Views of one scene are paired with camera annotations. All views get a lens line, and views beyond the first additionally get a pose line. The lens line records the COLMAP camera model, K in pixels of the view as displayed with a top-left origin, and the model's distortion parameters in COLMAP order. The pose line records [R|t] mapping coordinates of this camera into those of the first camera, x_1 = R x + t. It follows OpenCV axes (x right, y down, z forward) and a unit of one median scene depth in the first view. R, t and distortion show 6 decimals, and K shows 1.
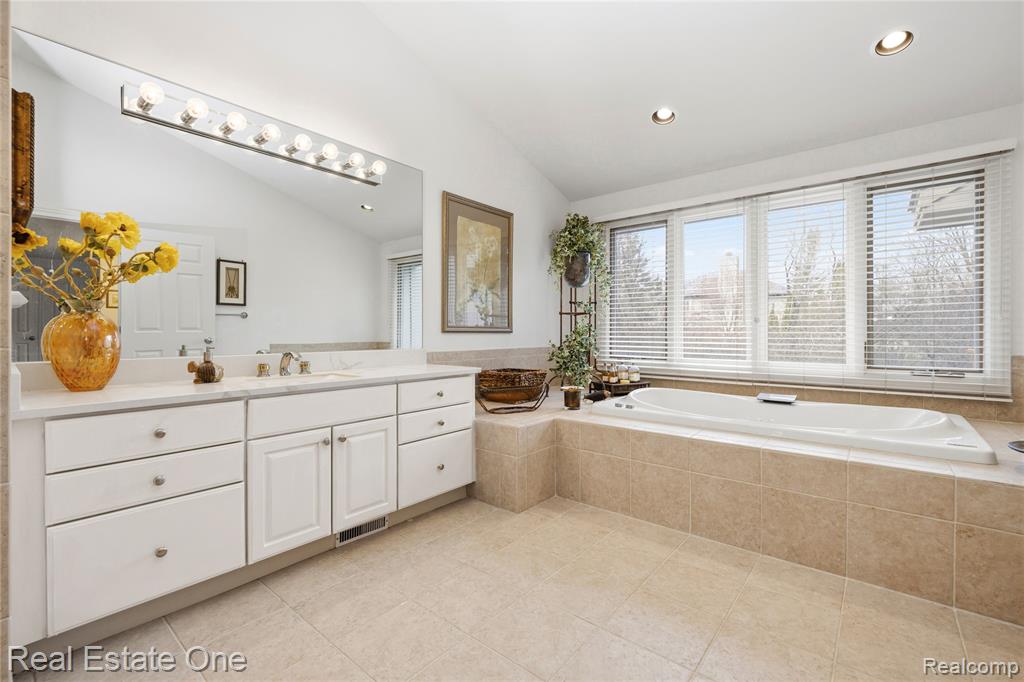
lens RADIAL K [[456.1, 0, 511.9], [0, 456.1, 335.0], [0, 0, 1]] dist [0.010453, -0.000823]
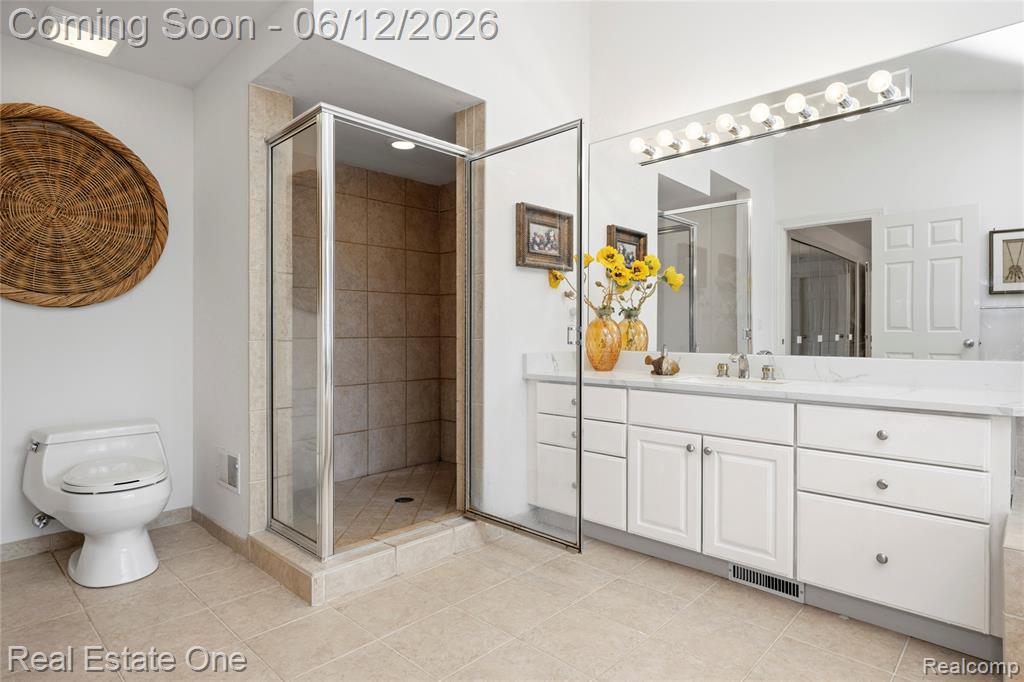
lens RADIAL K [[557.1, 0, 495.8], [0, 557.1, 335.2], [0, 0, 1]] dist [0.003192, -0.001178]
pose [[-0.087058, 0.007870, -0.996172, 0.609365], [-0.006845, 0.999940, 0.008498, -0.004012], [0.996180, 0.007559, -0.086999, 0.560622]]
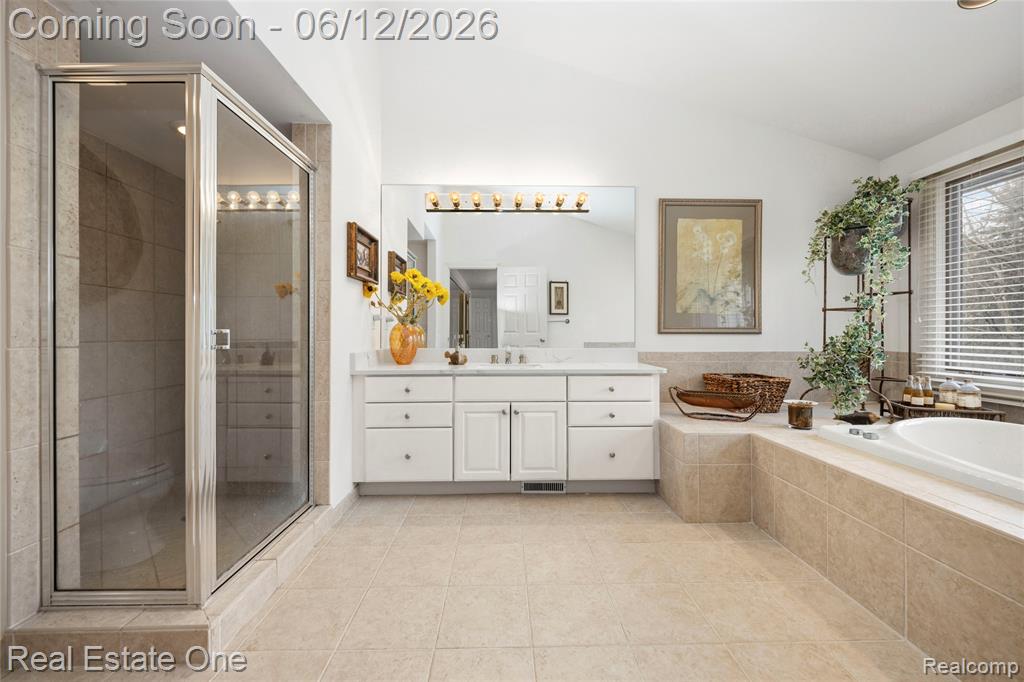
lens RADIAL K [[403.1, 0, 503.7], [0, 403.1, 334.8], [0, 0, 1]] dist [0.002008, -0.000544]
pose [[0.644933, 0.001822, -0.764237, 0.422913], [-0.003891, 0.999992, -0.000899, -0.000815], [0.764230, 0.003553, 0.644935, 0.166460]]
